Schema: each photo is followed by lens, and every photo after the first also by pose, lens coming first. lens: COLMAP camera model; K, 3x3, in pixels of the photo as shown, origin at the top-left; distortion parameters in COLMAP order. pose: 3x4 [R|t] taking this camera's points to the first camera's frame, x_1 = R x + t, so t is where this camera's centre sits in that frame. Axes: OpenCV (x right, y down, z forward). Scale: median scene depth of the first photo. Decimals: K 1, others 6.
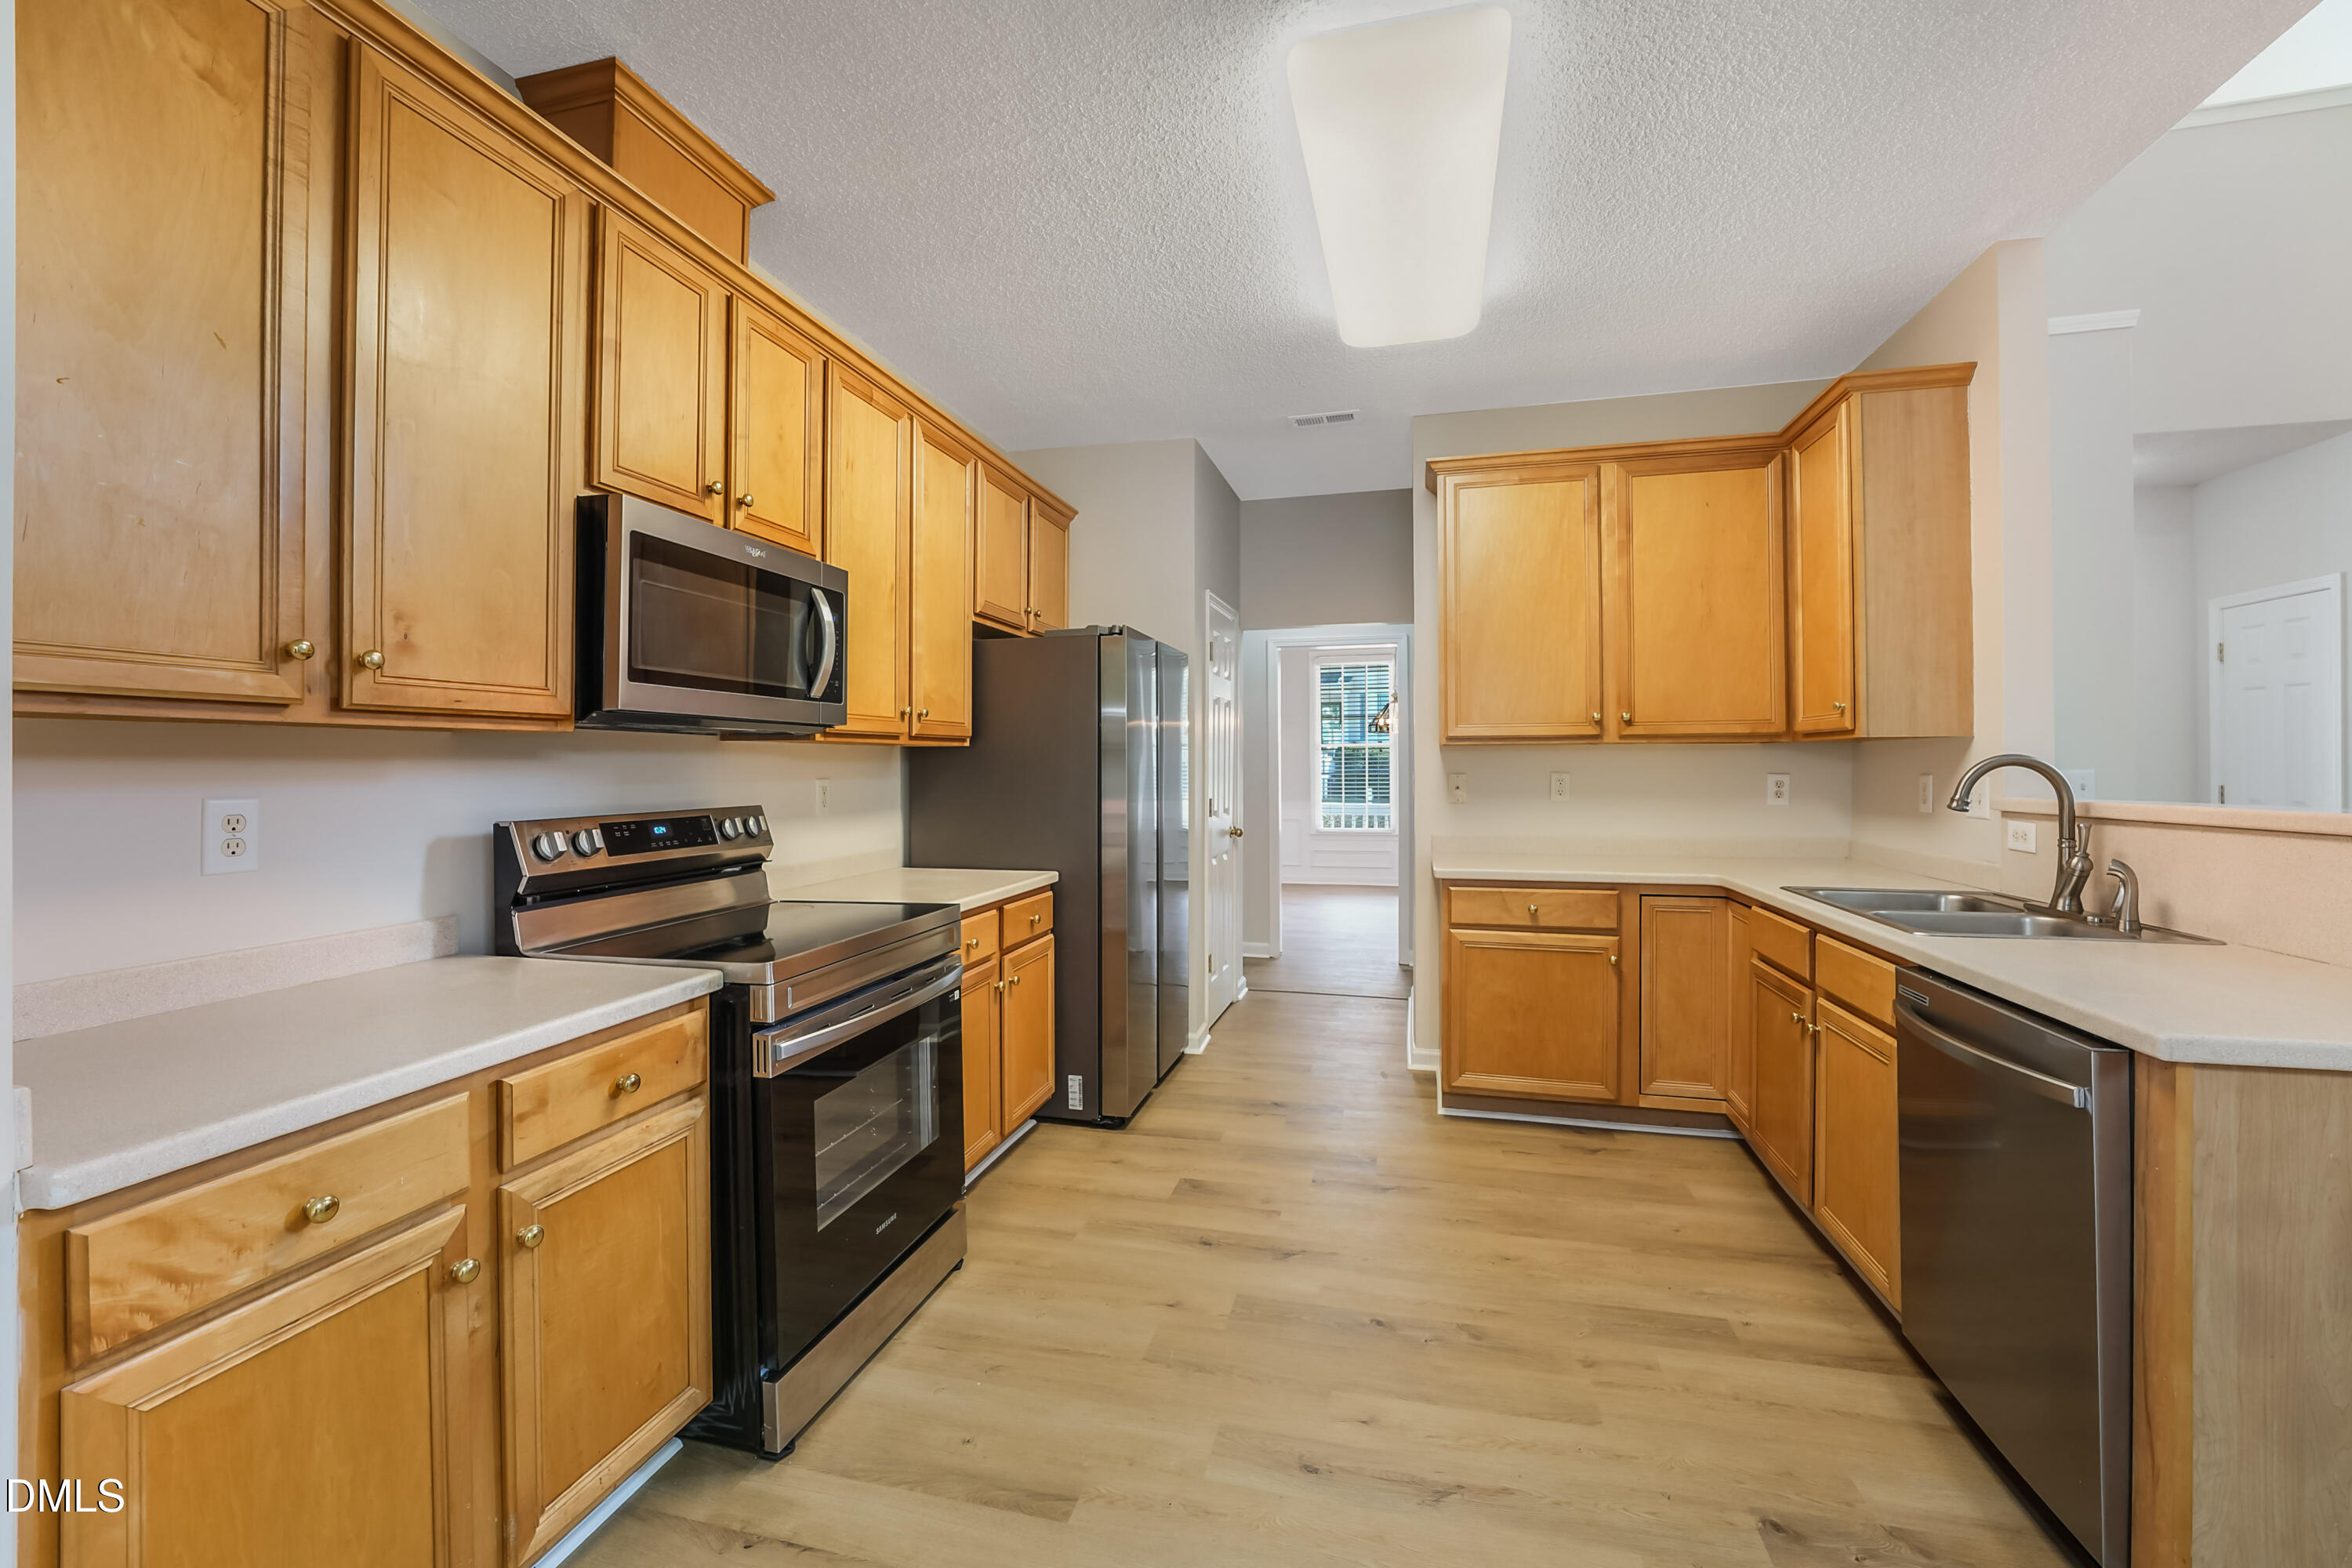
lens RADIAL K [[953.3, 0, 1166.0], [0, 953.3, 782.9], [0, 0, 1]] dist [-0.018056, 0.002875]
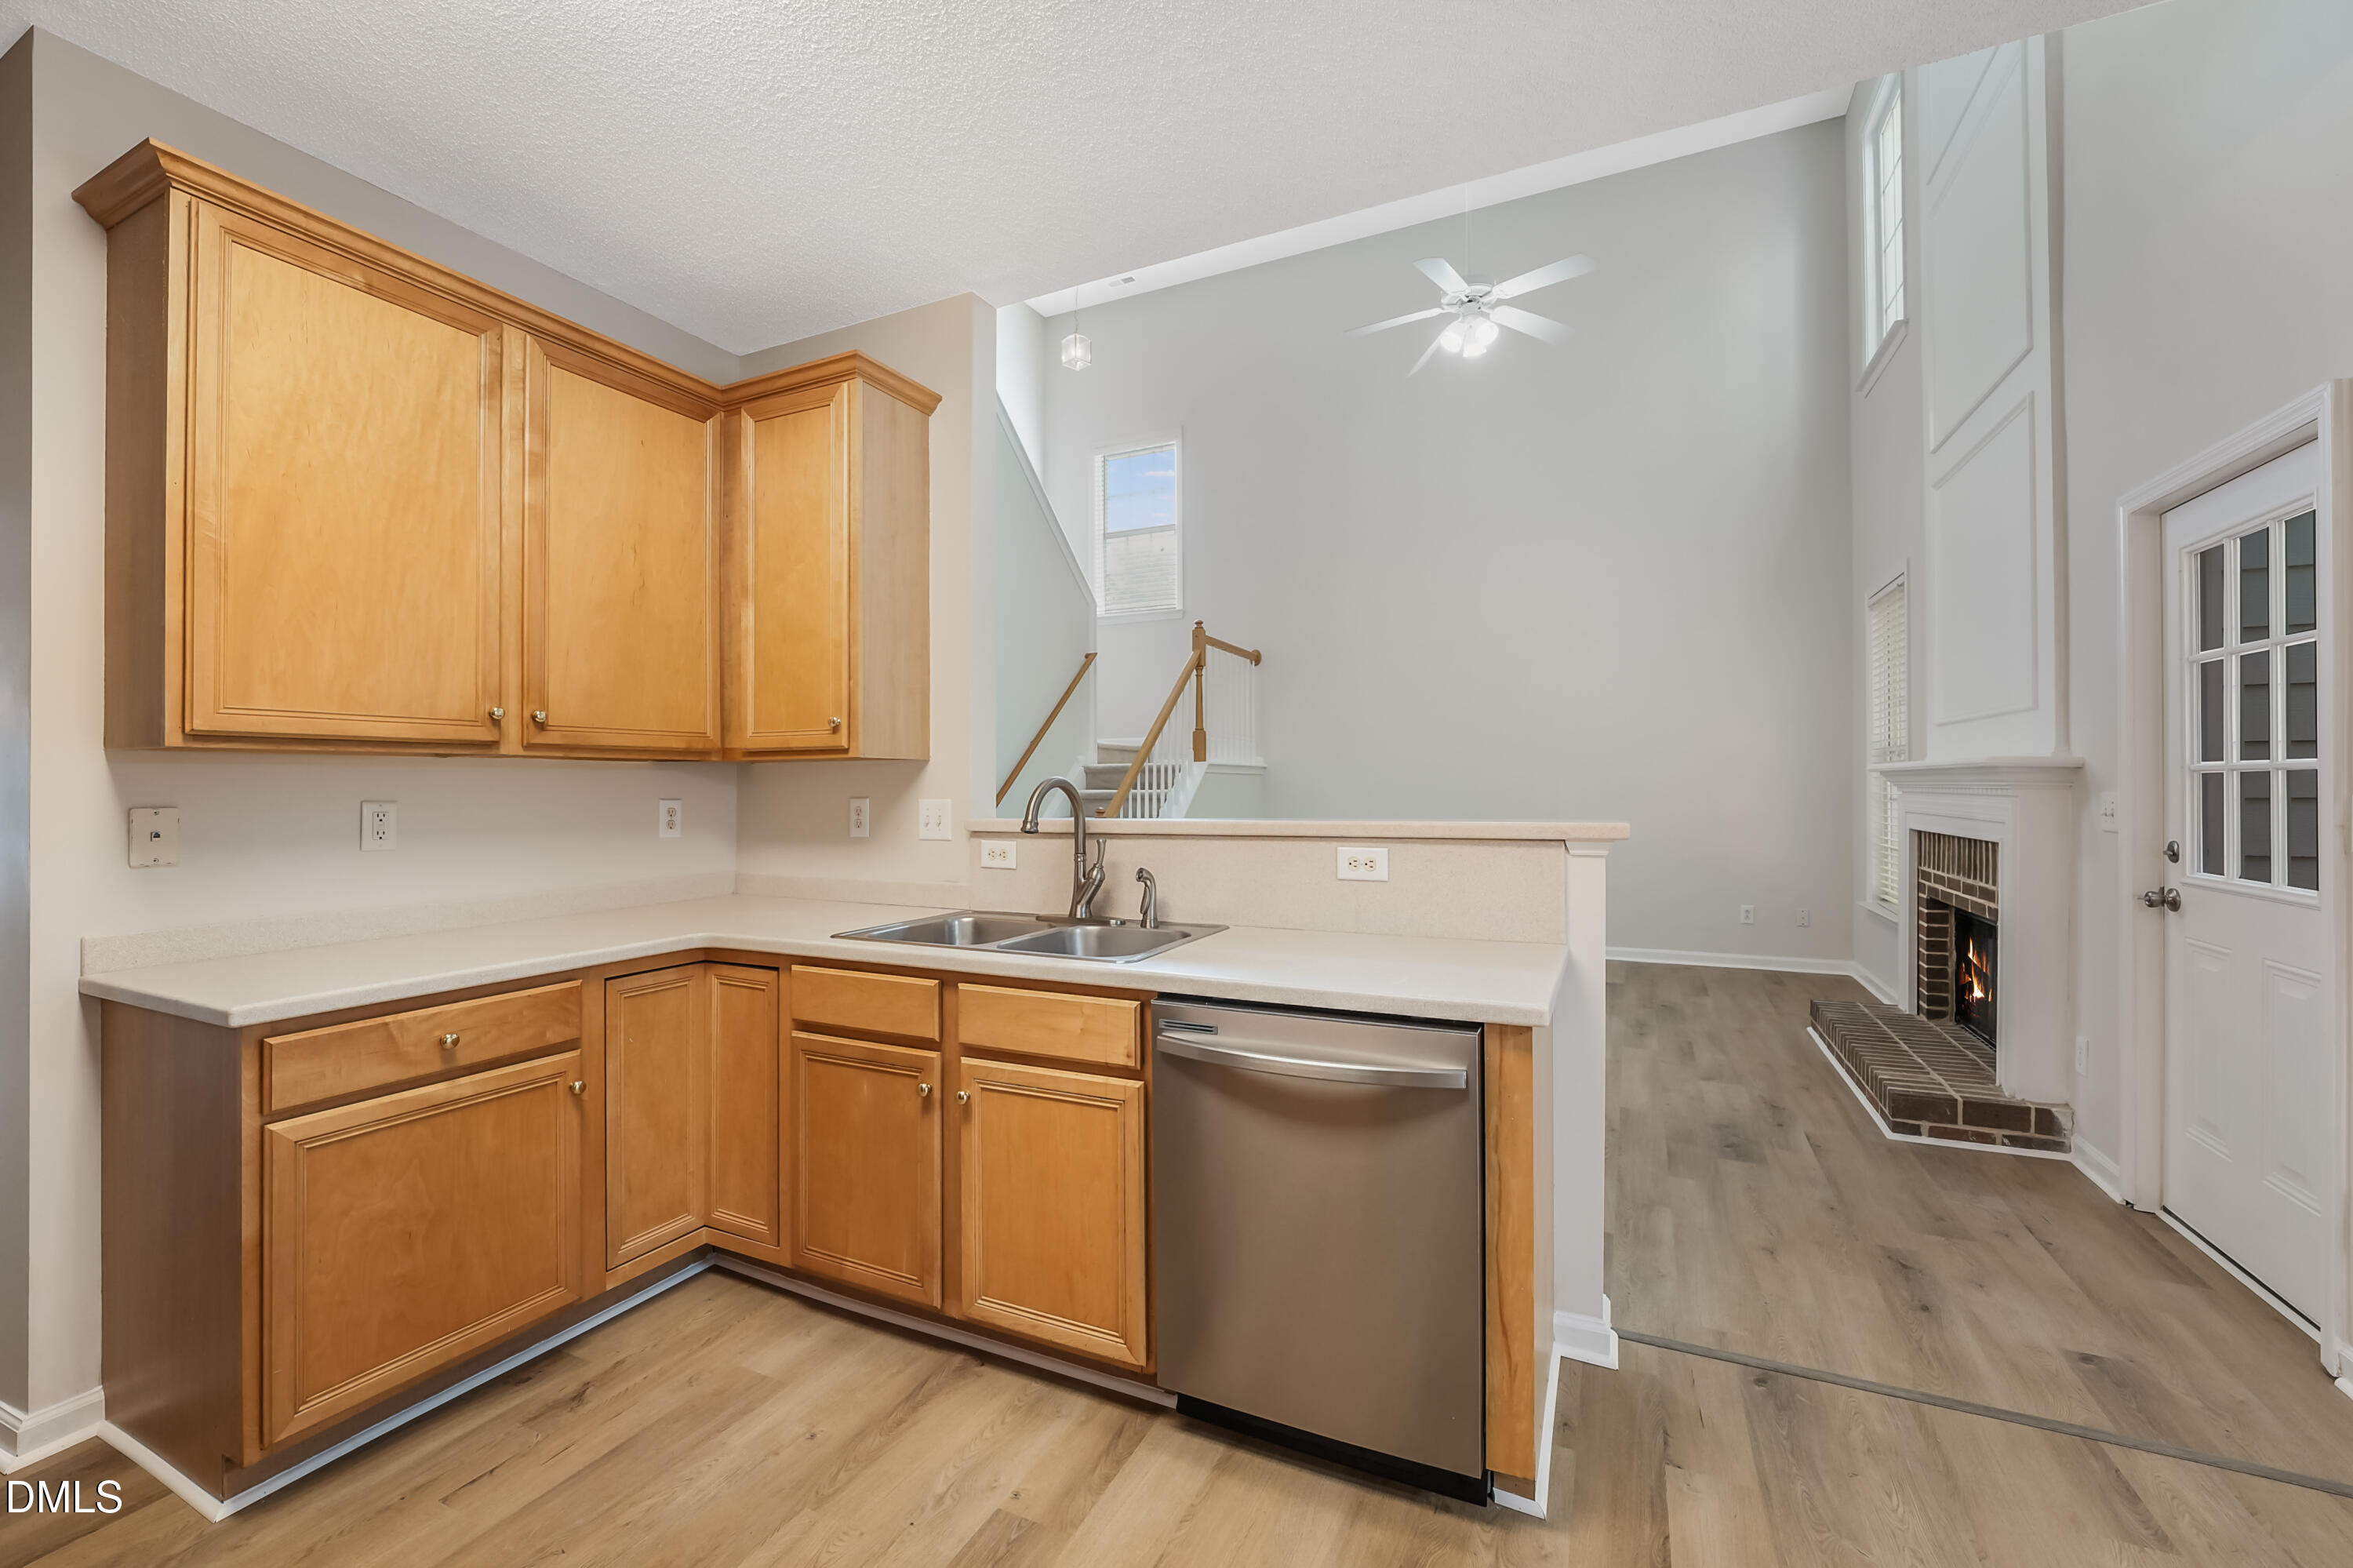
lens RADIAL K [[953.7, 0, 1166.5], [0, 953.7, 782.9], [0, 0, 1]] dist [-0.018056, 0.002875]
pose [[0.189776, 0.005315, 0.981813, -0.094670], [0.021633, 0.999720, -0.009593, -0.007937], [-0.981589, 0.023060, 0.189608, 0.488190]]
